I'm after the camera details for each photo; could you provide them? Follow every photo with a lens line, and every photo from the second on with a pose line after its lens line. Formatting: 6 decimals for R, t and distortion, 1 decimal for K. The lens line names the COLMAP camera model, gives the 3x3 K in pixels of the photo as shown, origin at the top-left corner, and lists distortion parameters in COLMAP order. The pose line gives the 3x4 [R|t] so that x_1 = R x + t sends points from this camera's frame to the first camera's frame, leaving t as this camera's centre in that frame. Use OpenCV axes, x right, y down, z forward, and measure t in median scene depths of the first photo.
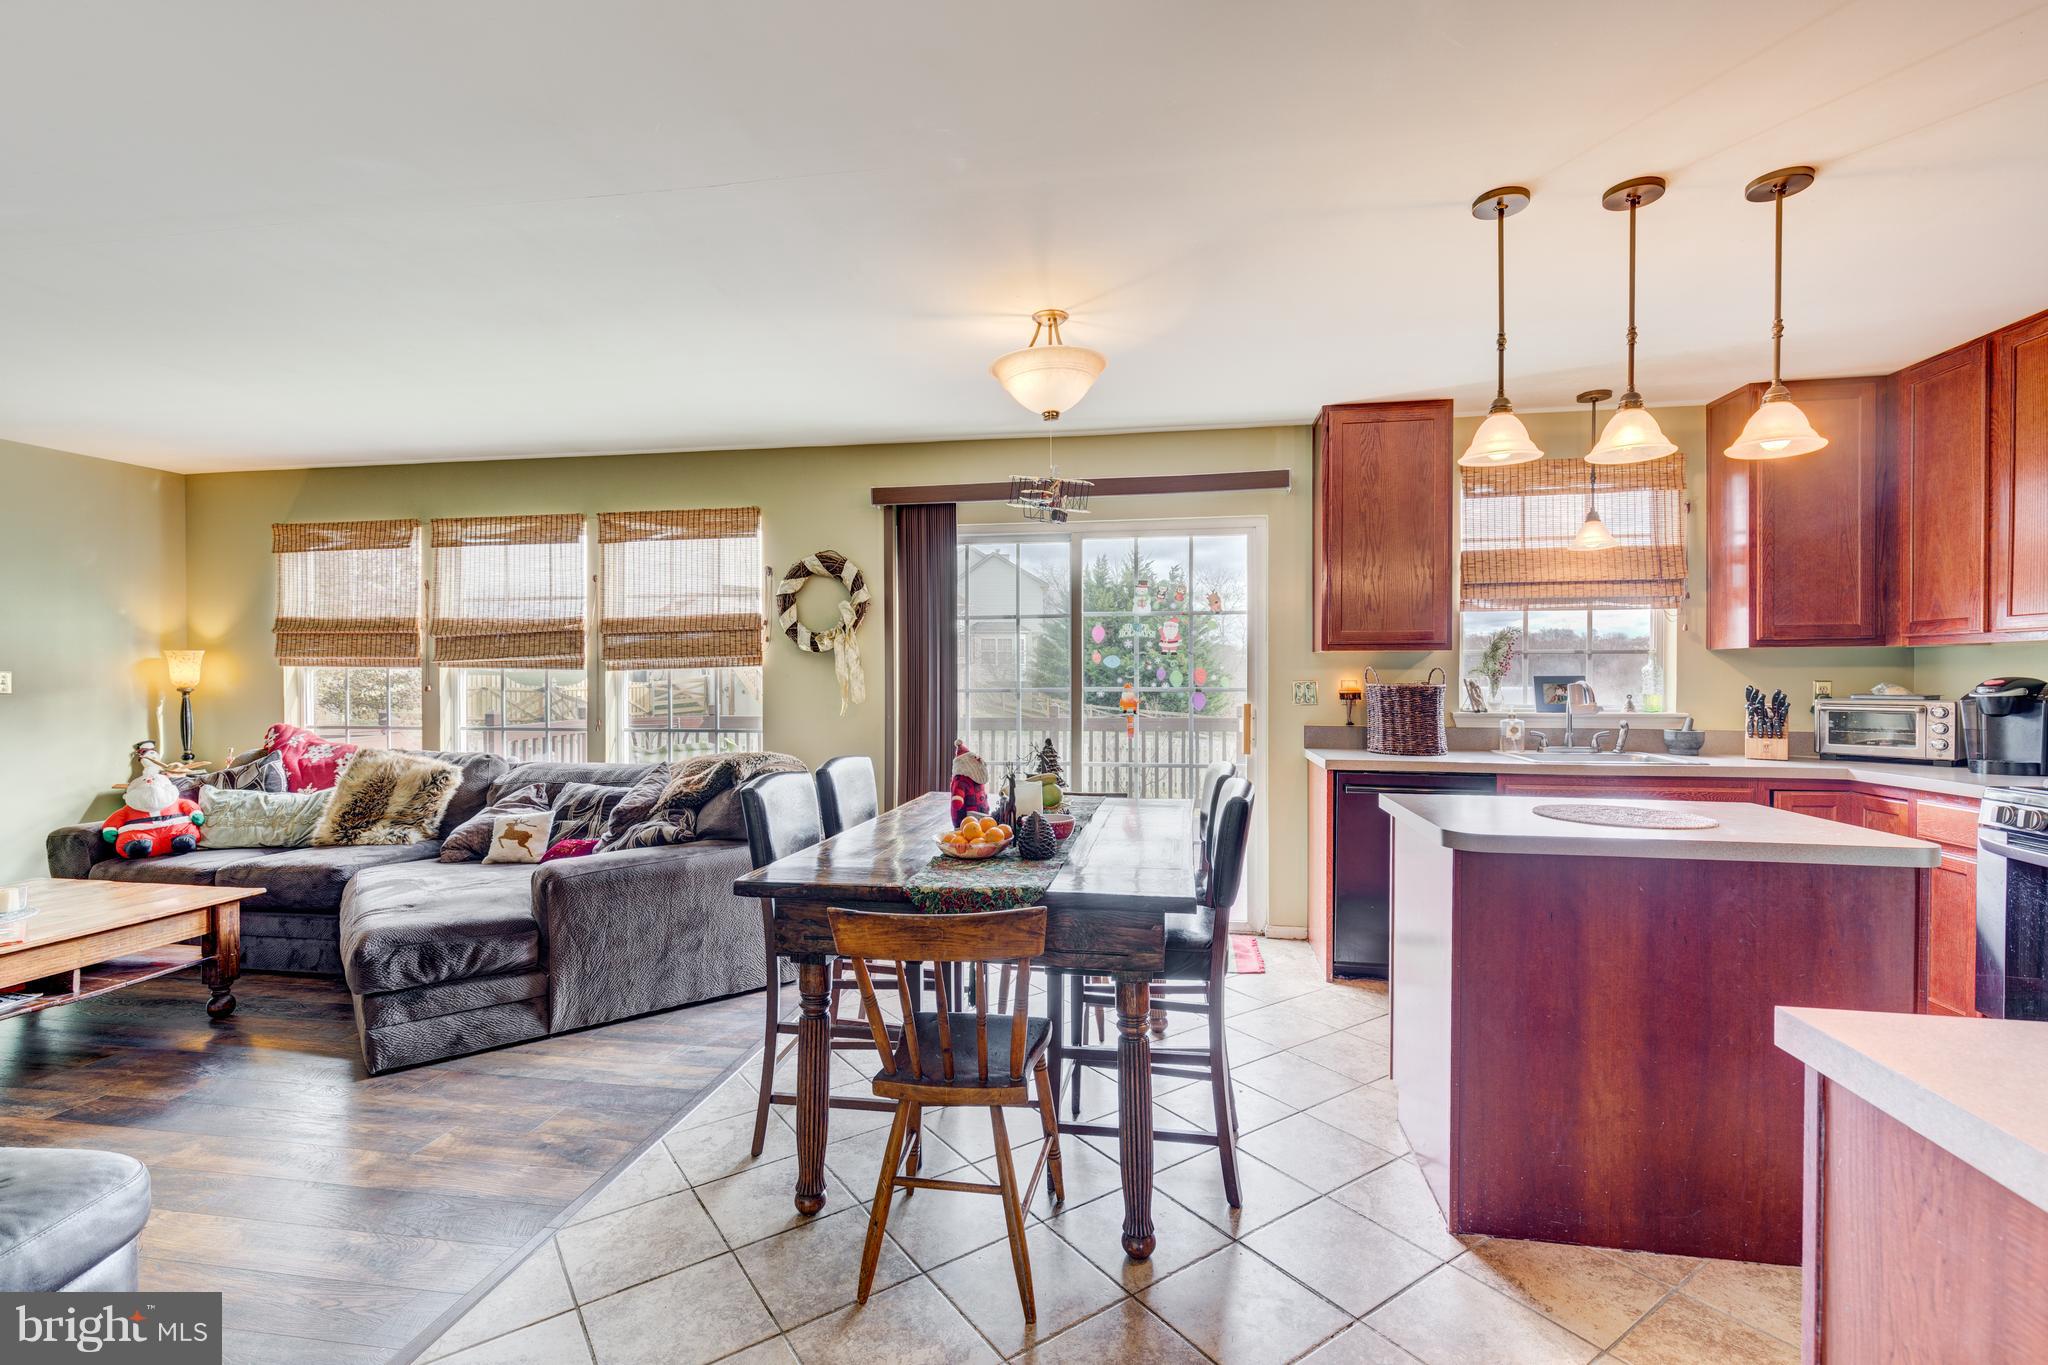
lens RADIAL K [[921.7, 0, 1024.0], [0, 921.7, 682.5], [0, 0, 1]] dist [0.005661, -0.000826]
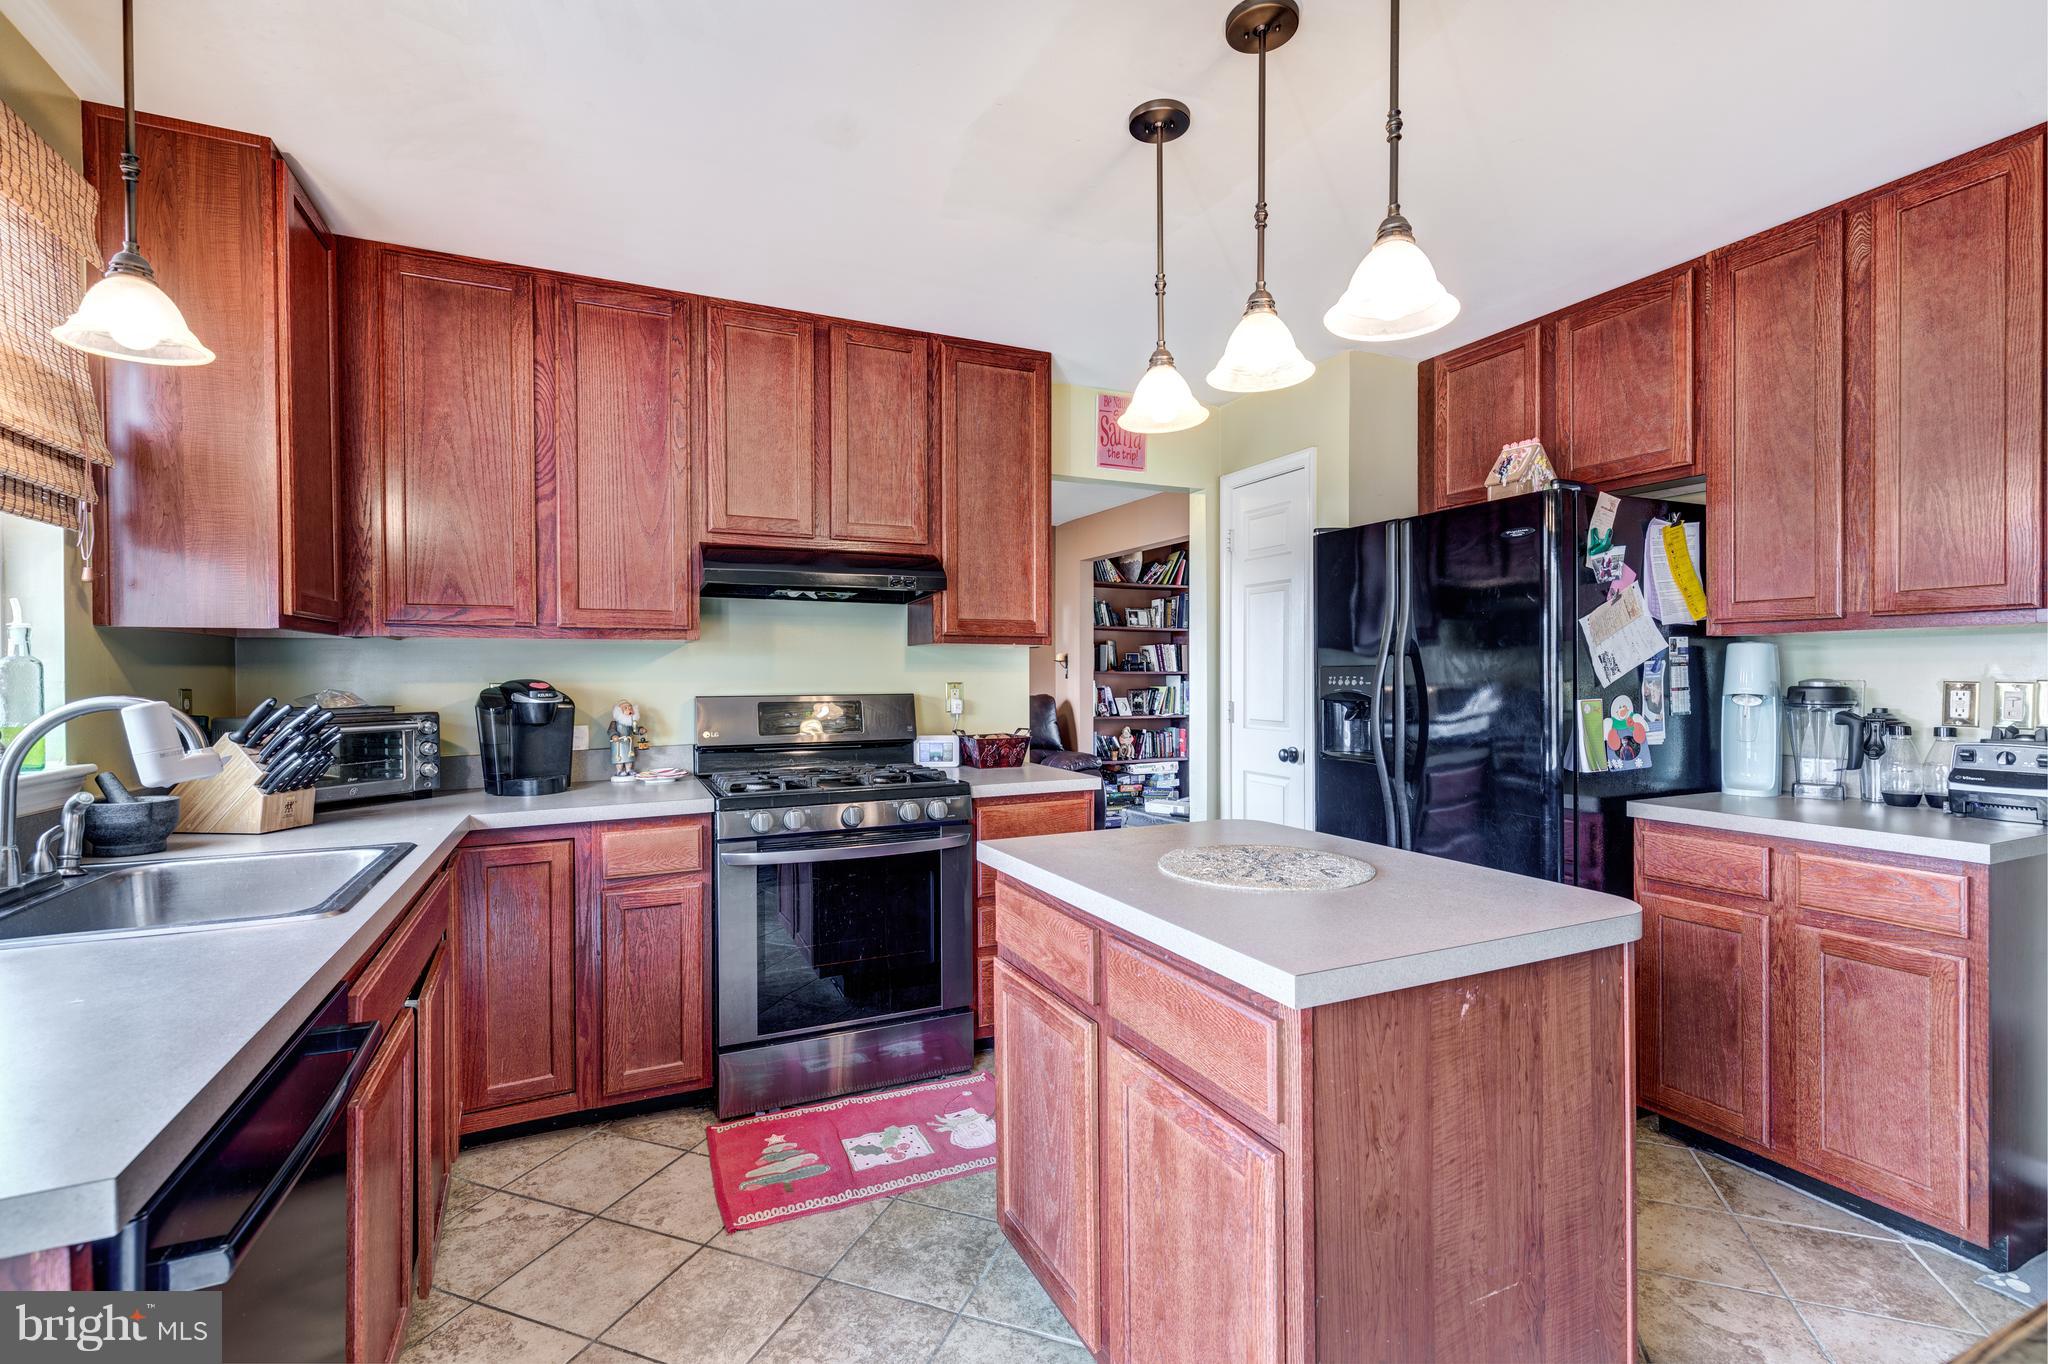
lens RADIAL K [[911.8, 0, 1024.0], [0, 911.8, 682.0], [0, 0, 1]] dist [0.002690, -0.000416]
pose [[-0.552599, -0.003428, 0.833440, 0.085570], [0.011939, 0.999856, 0.012028, -0.006953], [-0.833362, 0.016597, -0.552479, 0.875308]]
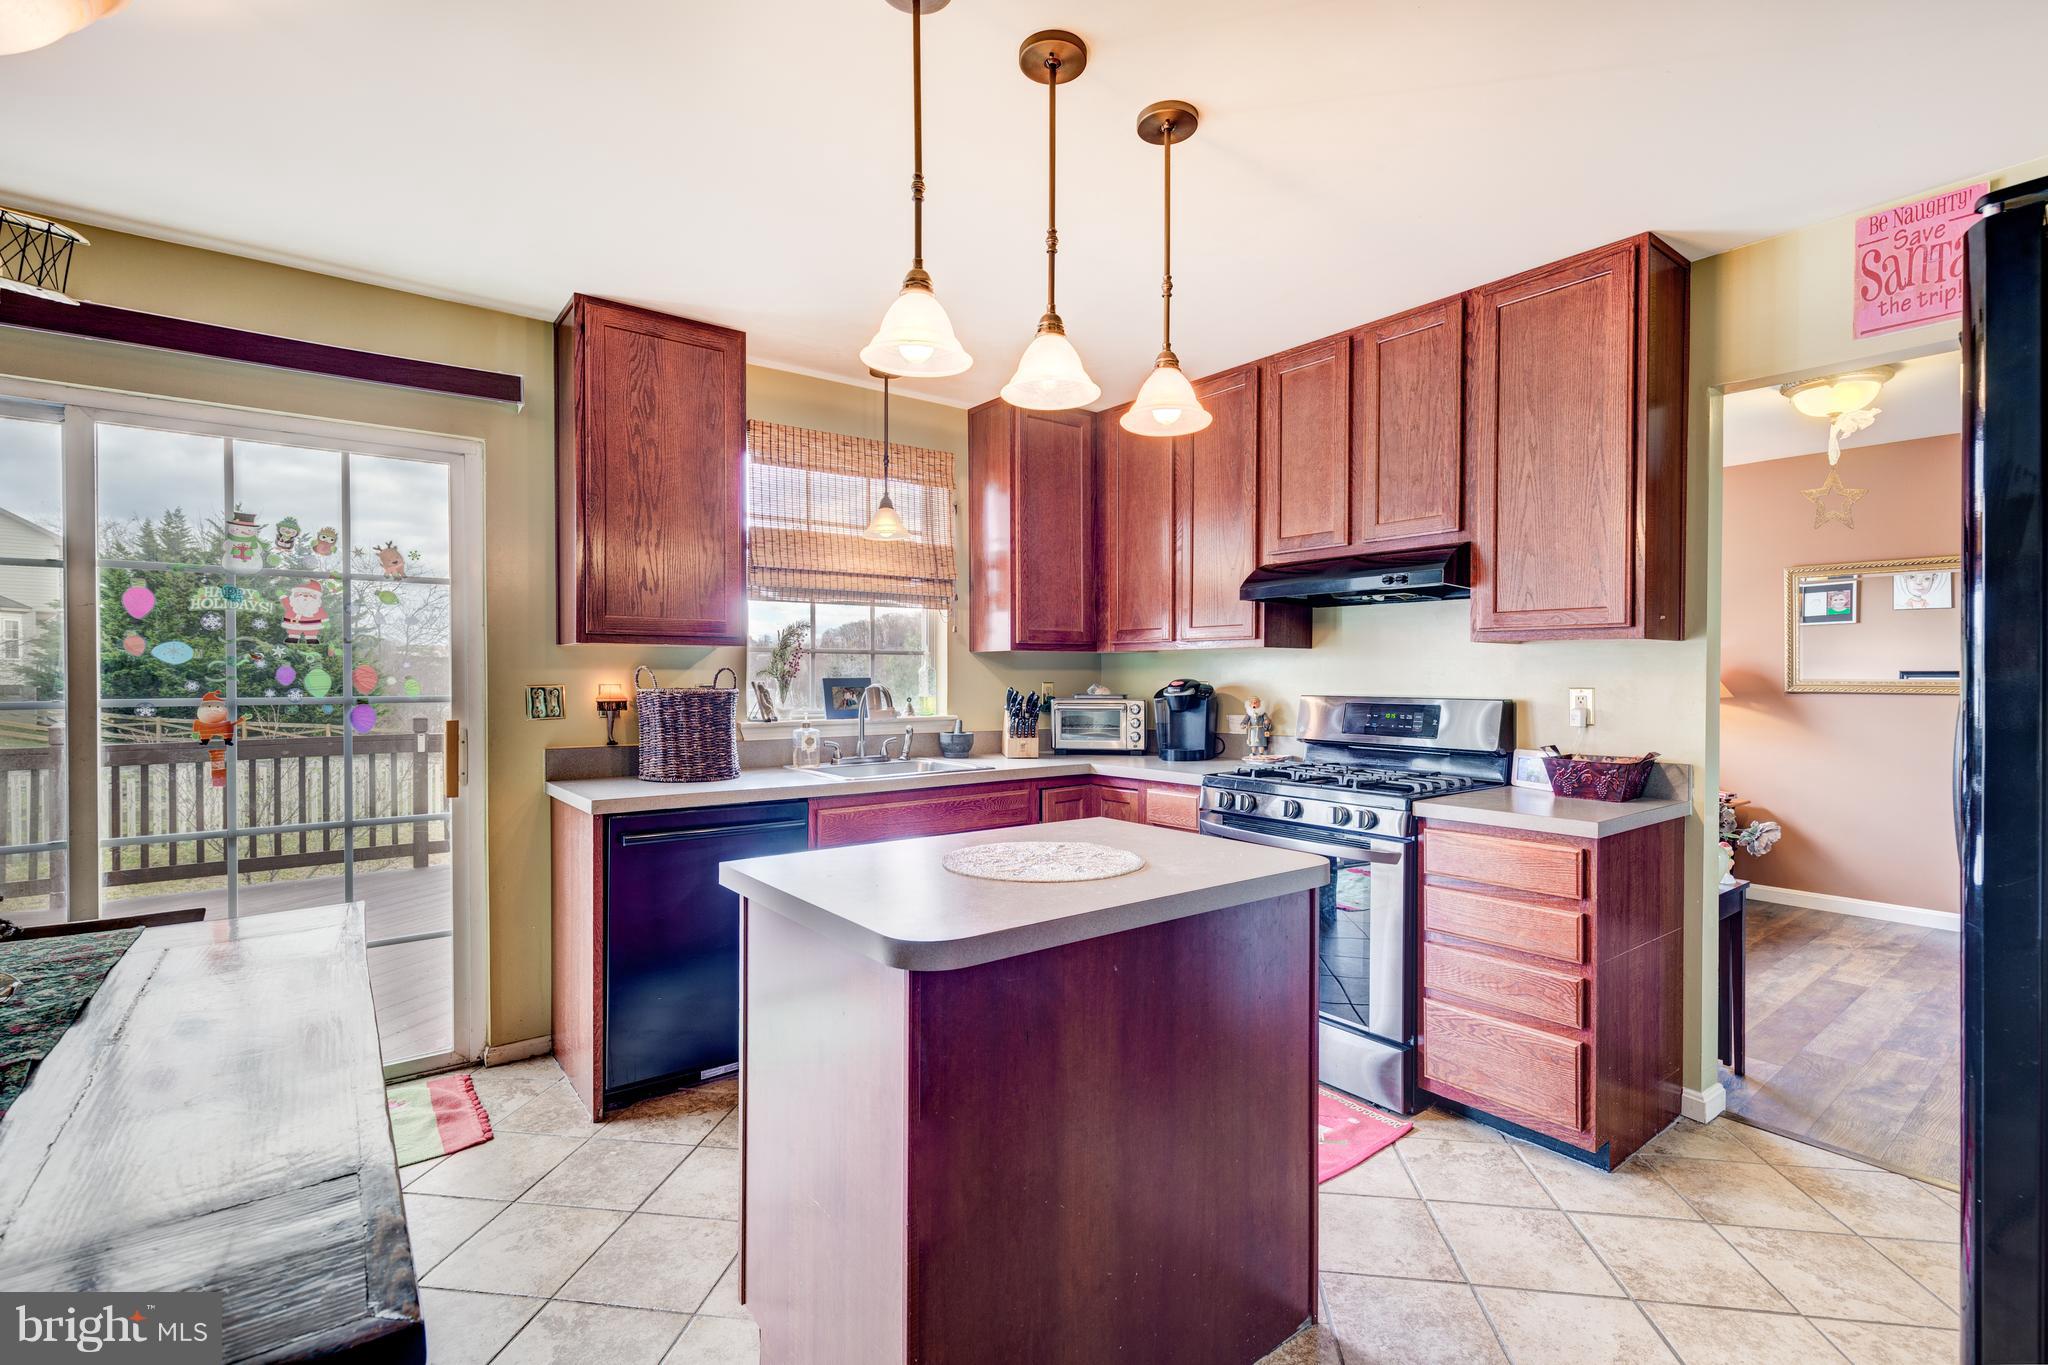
lens RADIAL K [[921.7, 0, 1024.0], [0, 921.7, 682.5], [0, 0, 1]] dist [0.005661, -0.000826]
pose [[0.681296, -0.004165, 0.731996, 0.040844], [0.004697, 0.999988, 0.001319, -0.003167], [-0.731993, 0.002540, 0.681308, 0.273964]]
